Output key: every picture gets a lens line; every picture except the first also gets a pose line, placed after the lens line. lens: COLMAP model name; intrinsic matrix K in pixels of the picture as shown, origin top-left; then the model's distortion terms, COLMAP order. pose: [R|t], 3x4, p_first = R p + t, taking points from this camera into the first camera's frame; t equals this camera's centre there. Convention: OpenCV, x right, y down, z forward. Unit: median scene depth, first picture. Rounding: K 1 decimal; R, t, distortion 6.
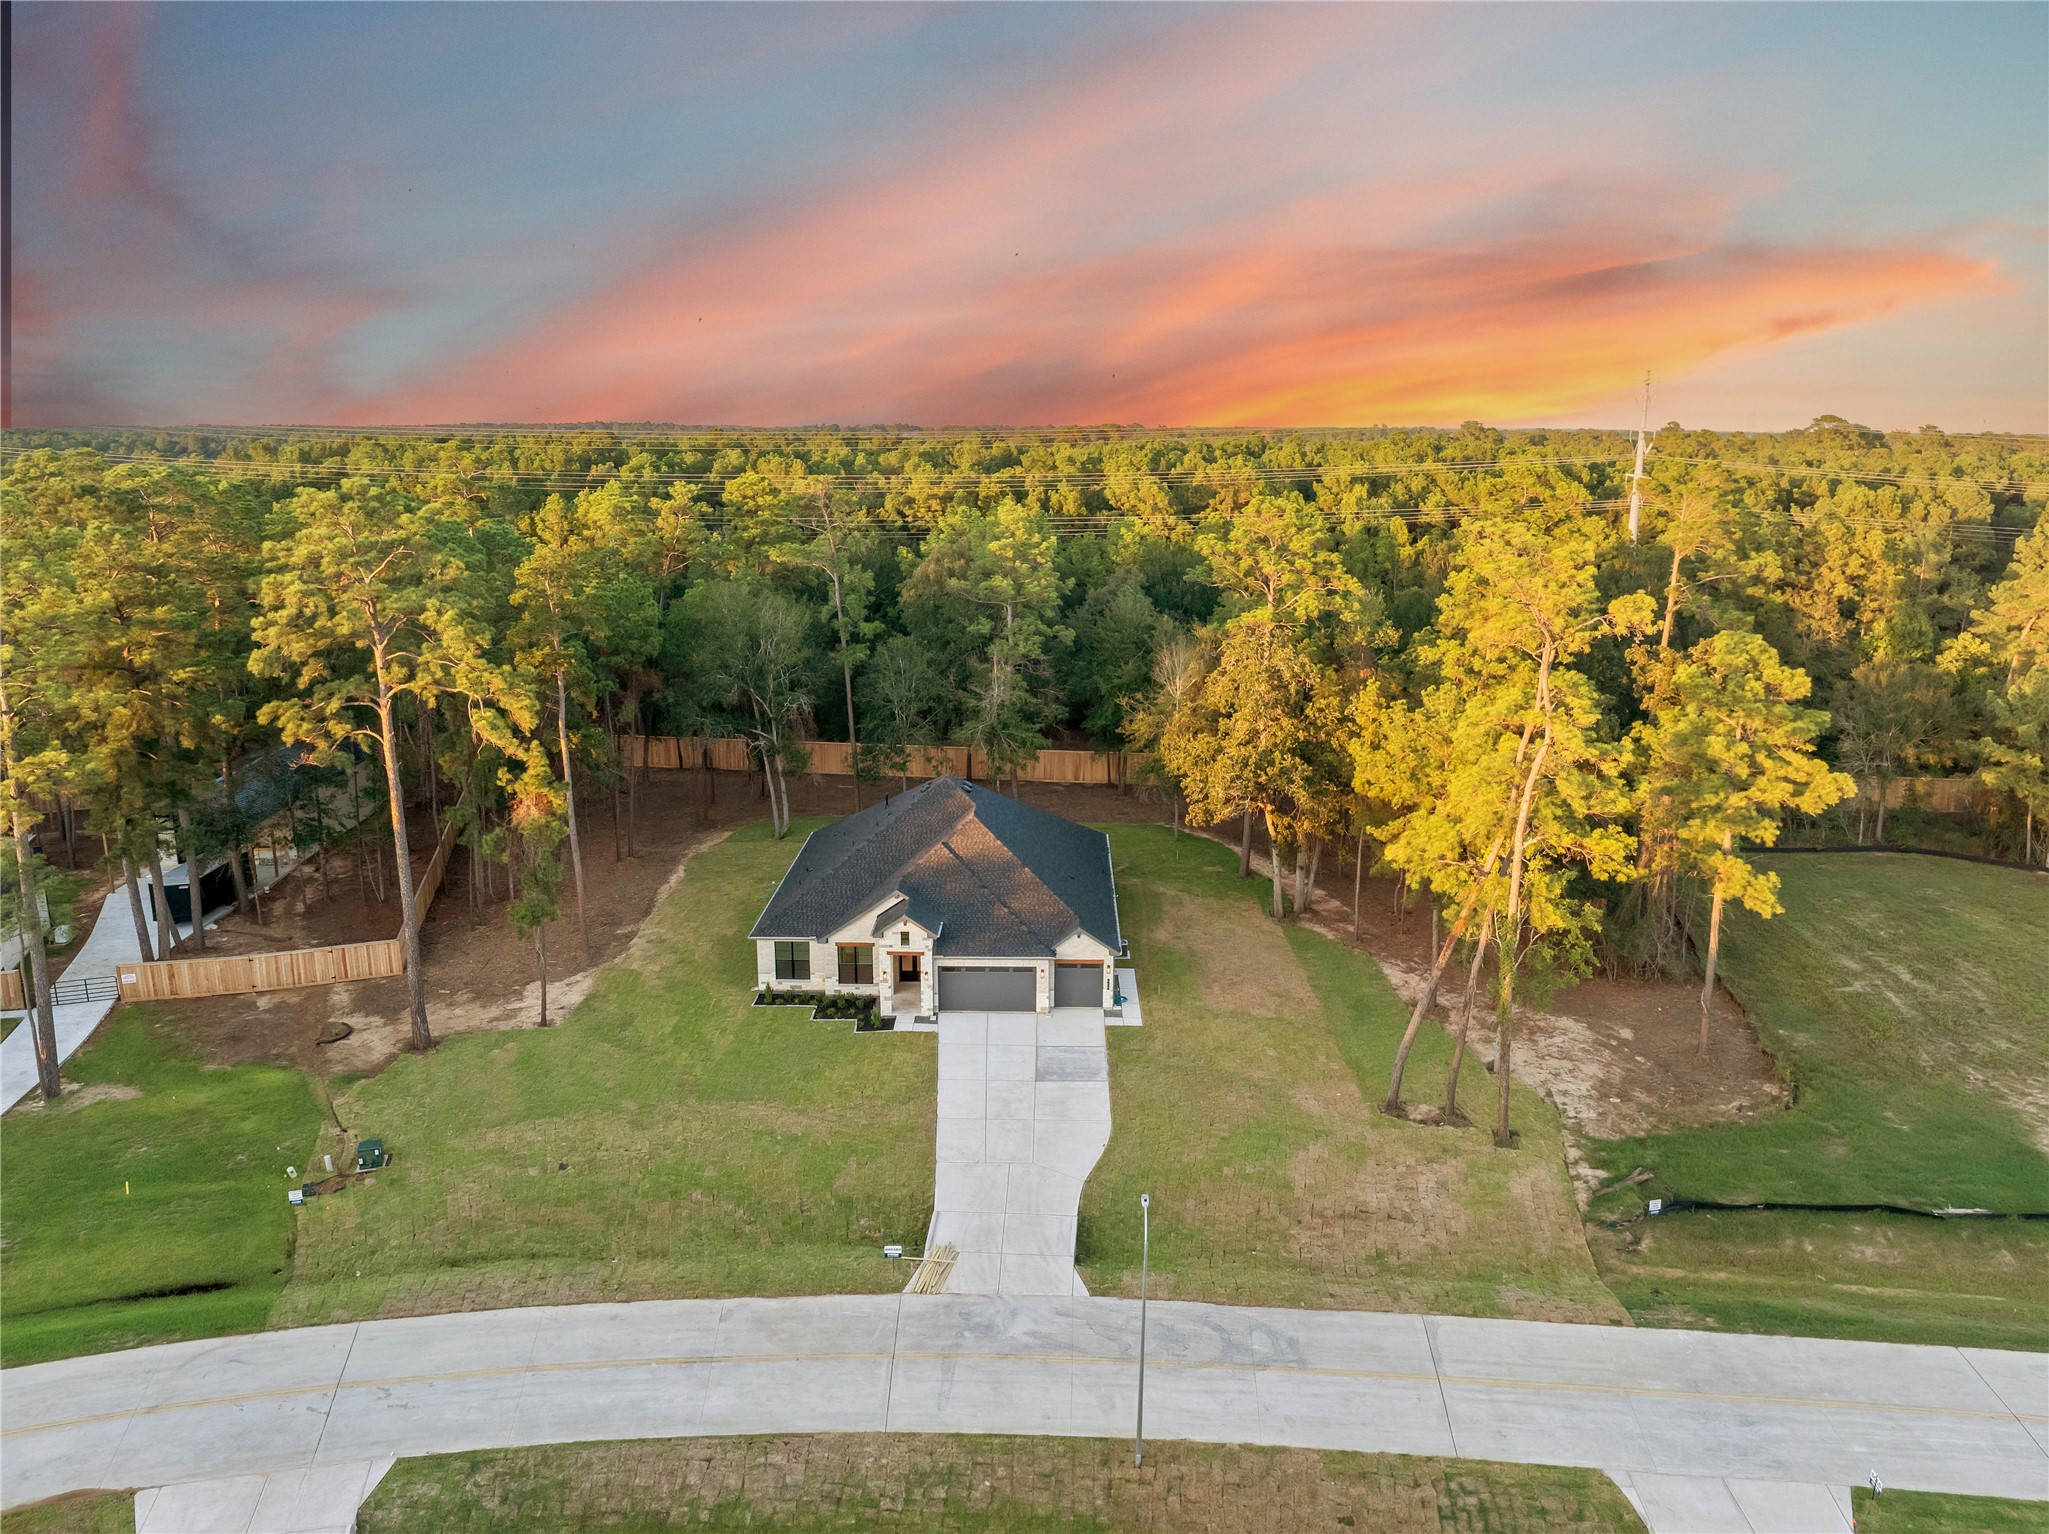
lens RADIAL K [[1445.4, 0, 1024.8], [0, 1445.4, 737.3], [0, 0, 1]] dist [-0.031222, -0.002321]
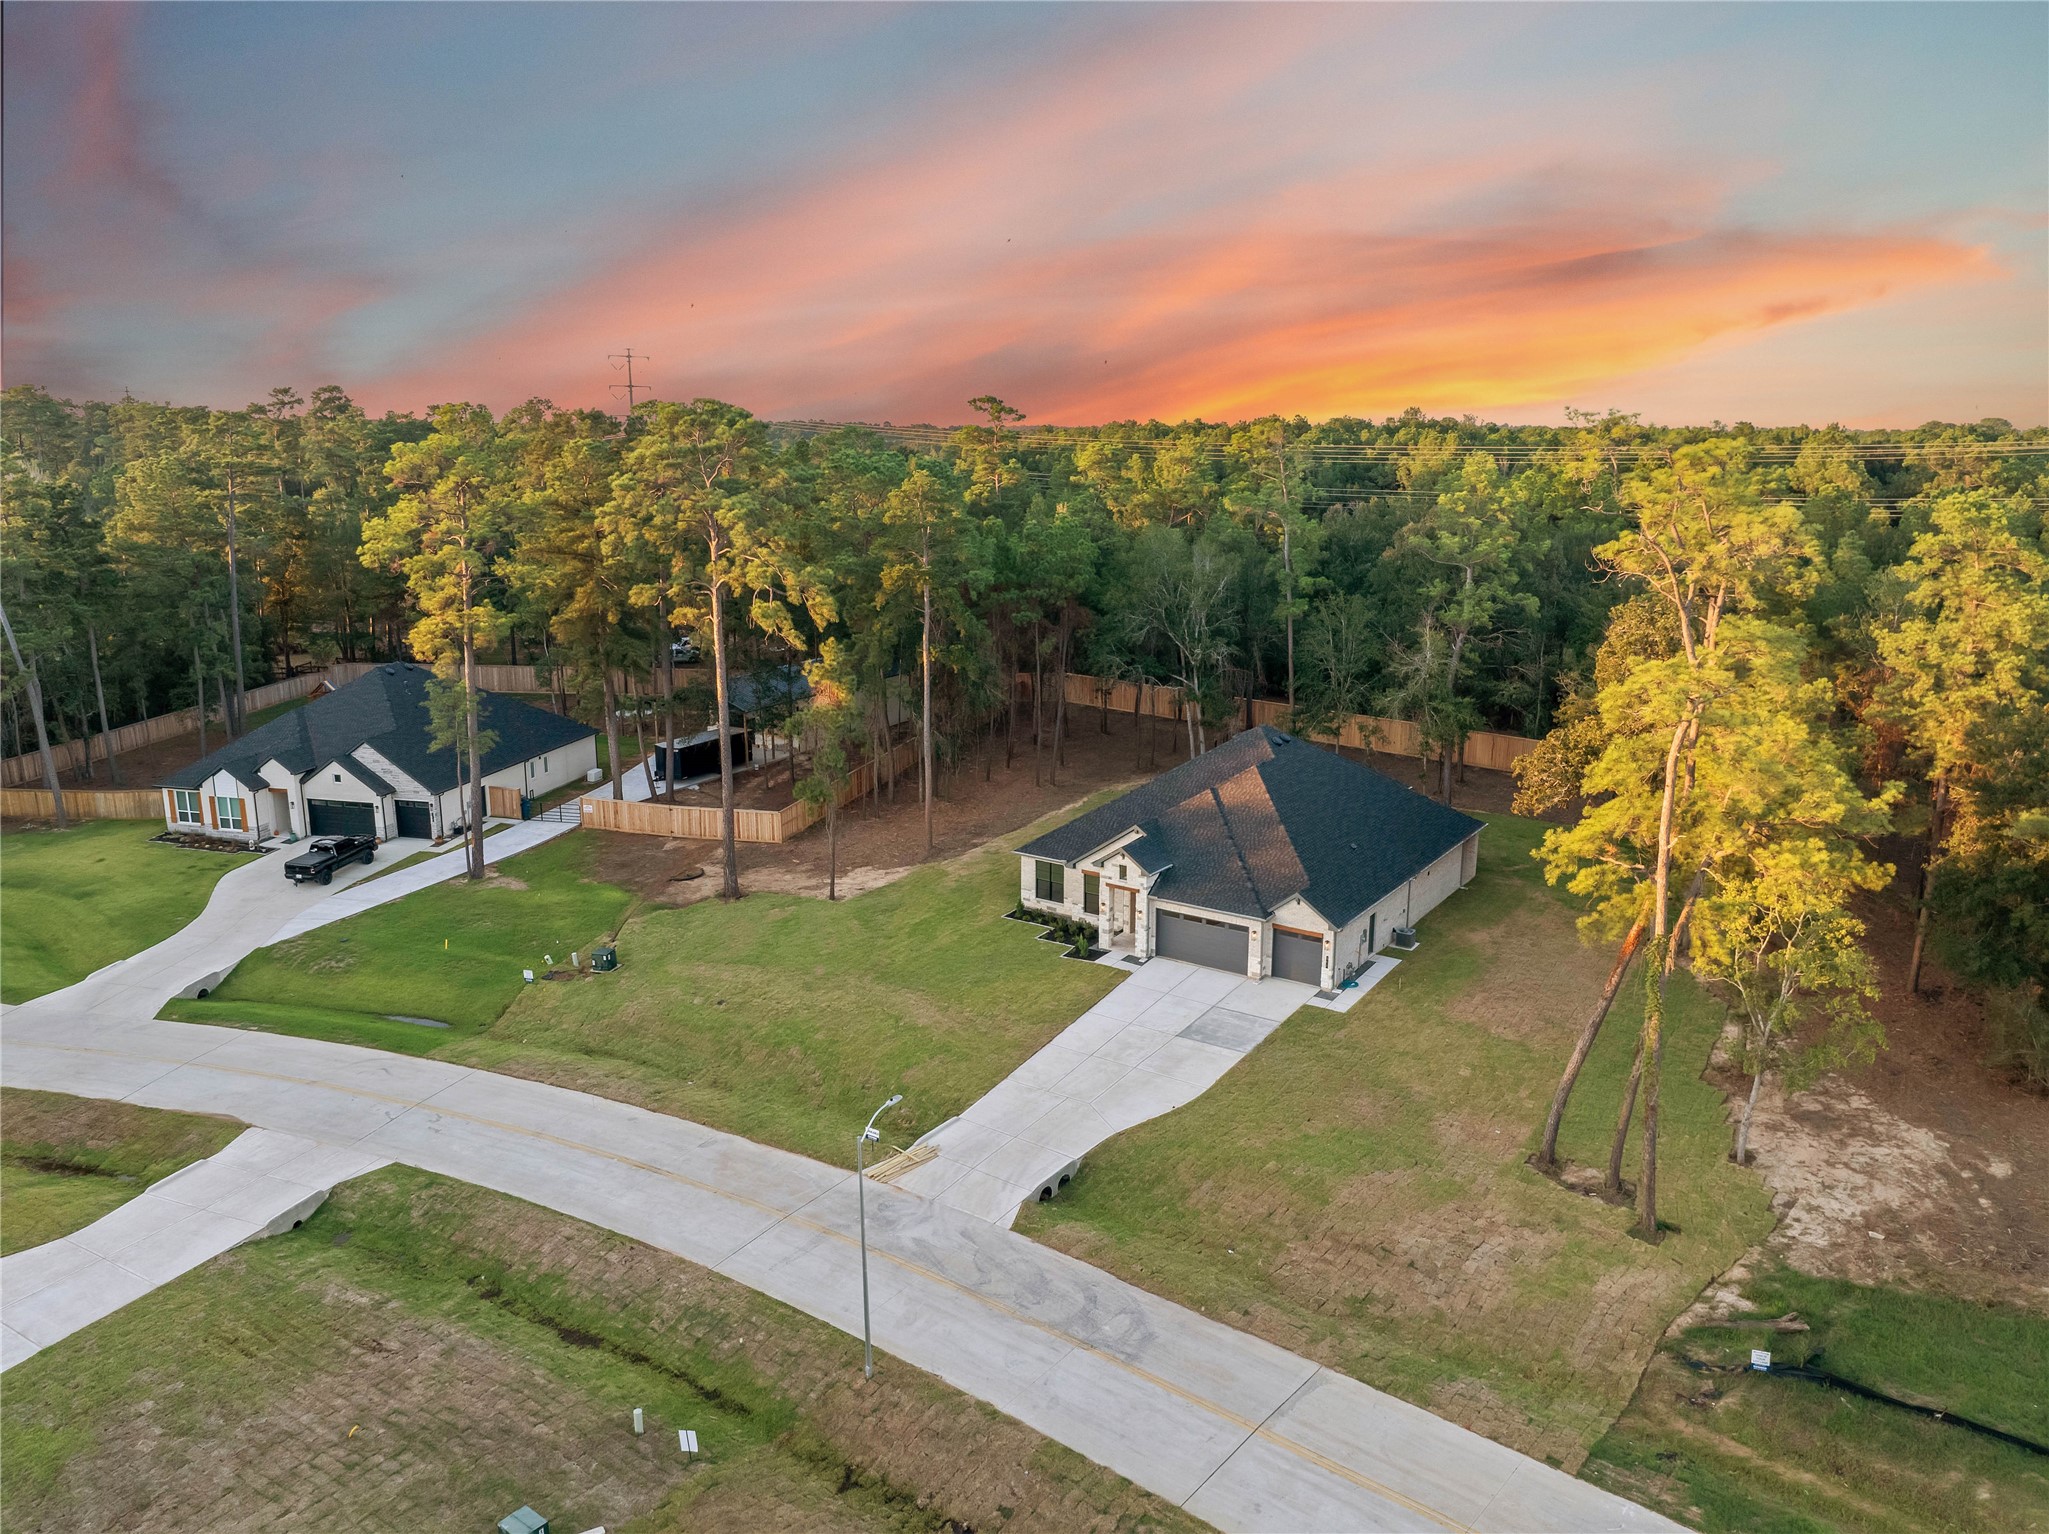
lens RADIAL K [[1433.8, 0, 1024.5], [0, 1433.8, 767.0], [0, 0, 1]] dist [-0.029183, -0.001336]
pose [[0.837027, 0.121249, -0.533558, 0.364396], [-0.112124, 0.992454, 0.049634, 0.027881], [0.535550, 0.018279, 0.844306, 0.146634]]
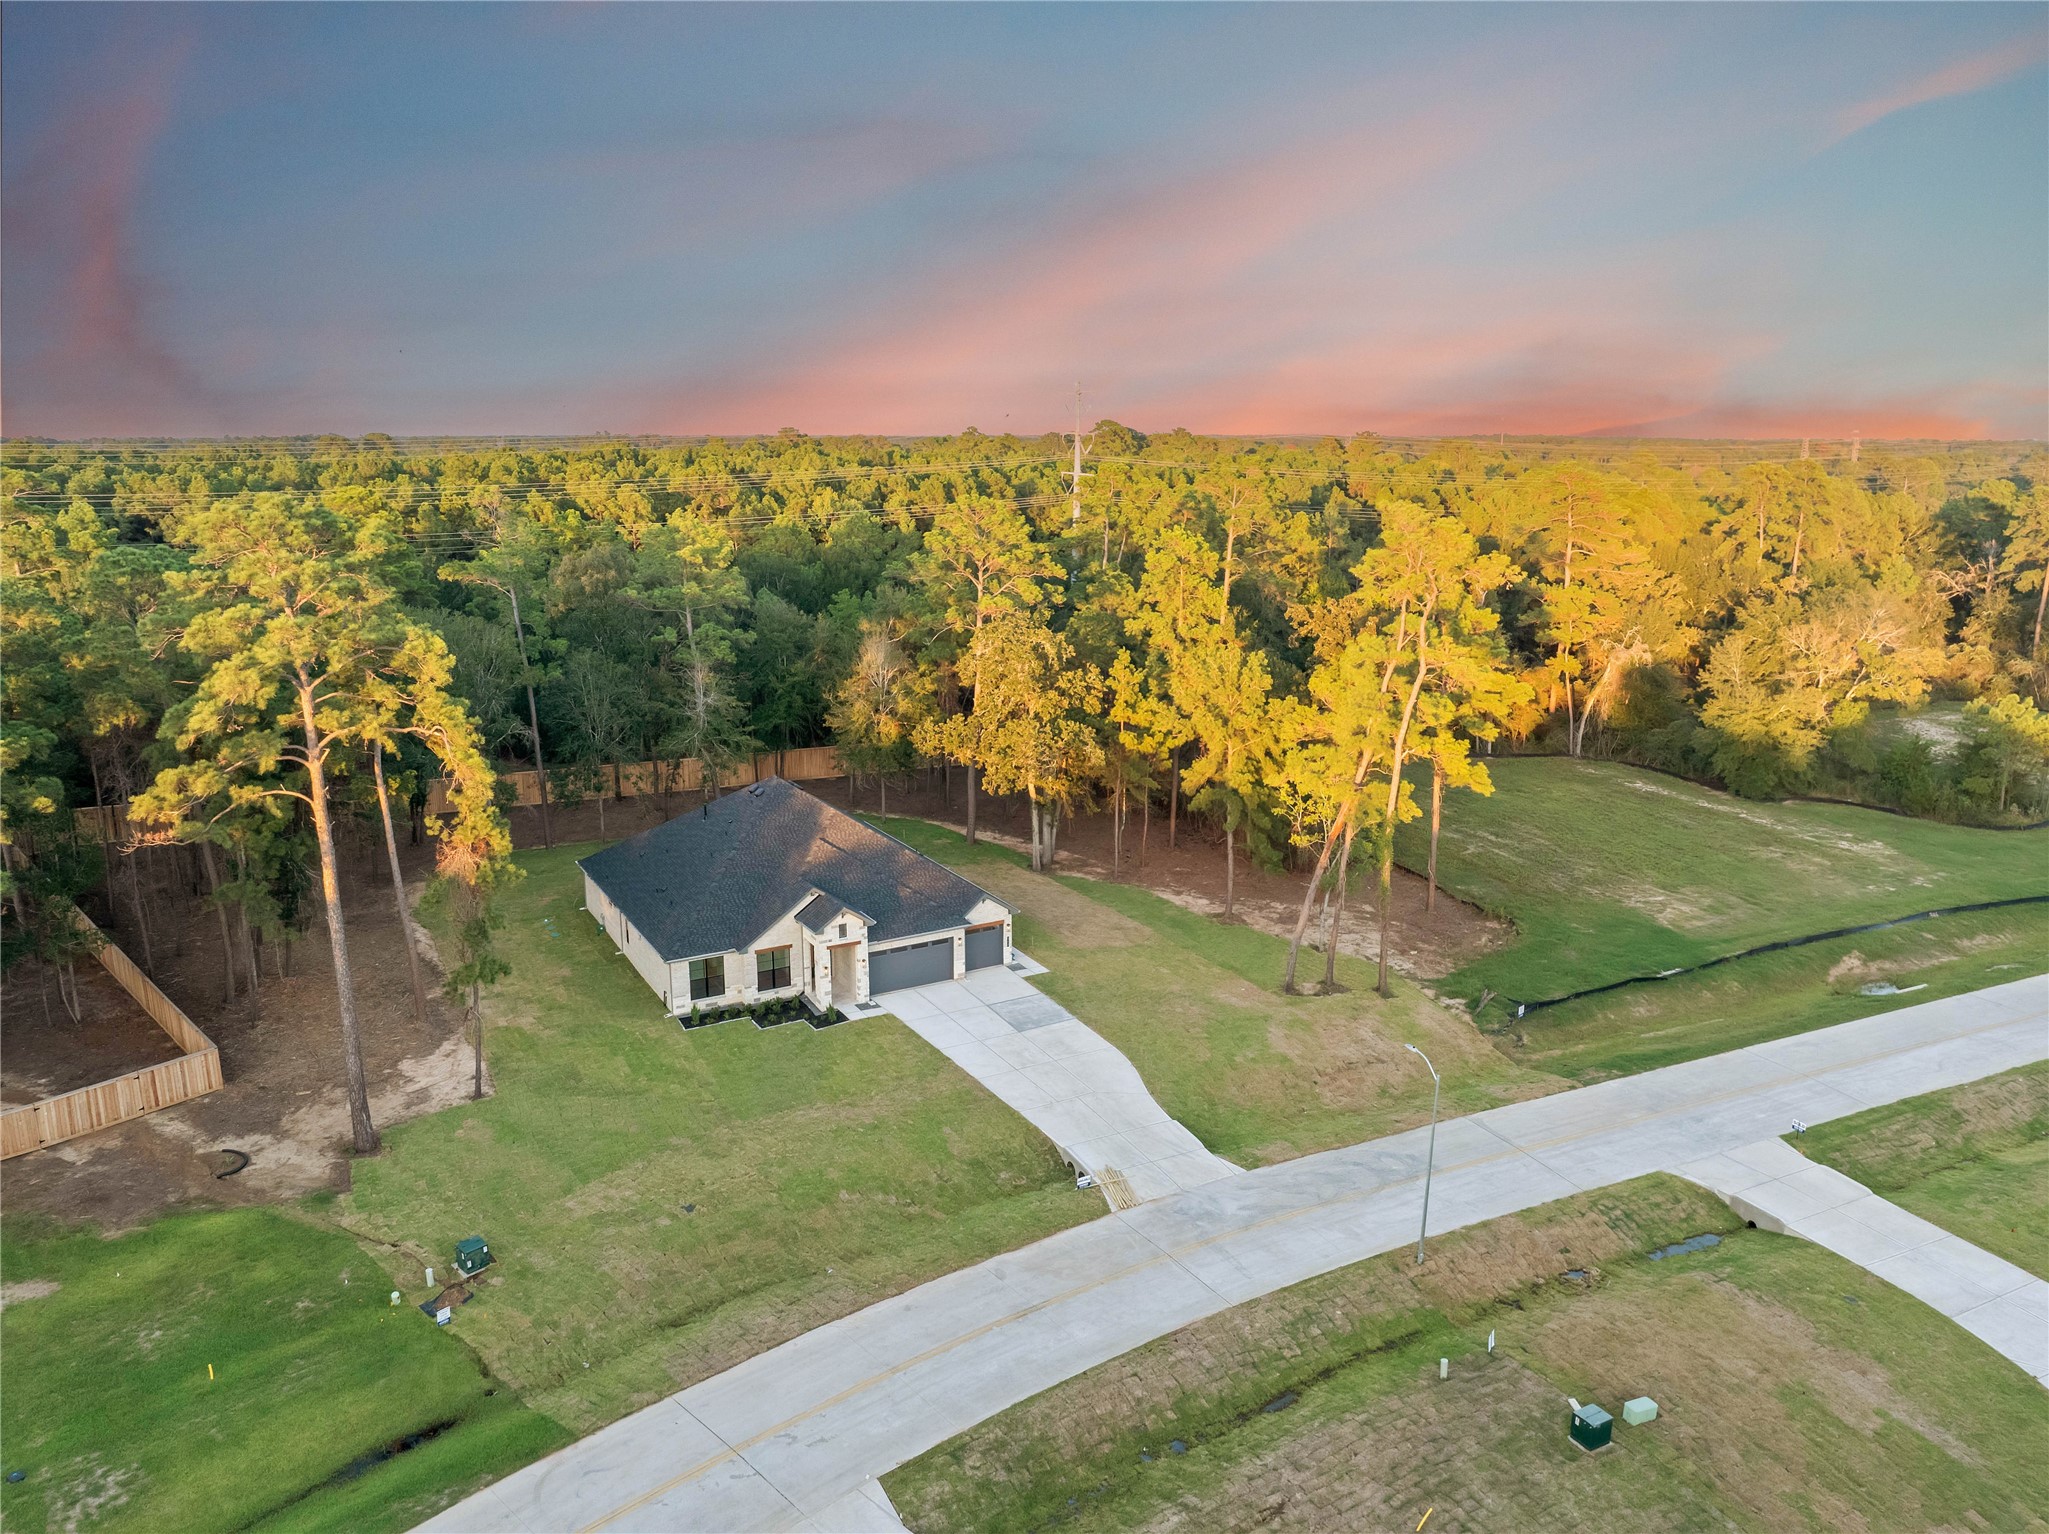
lens RADIAL K [[1433.8, 0, 1024.5], [0, 1433.8, 767.0], [0, 0, 1]] dist [-0.029183, -0.001336]
pose [[0.860599, -0.117101, 0.495638, -0.456681], [0.109141, 0.993002, 0.045105, -0.007500], [-0.497452, 0.015277, 0.867357, 0.054375]]
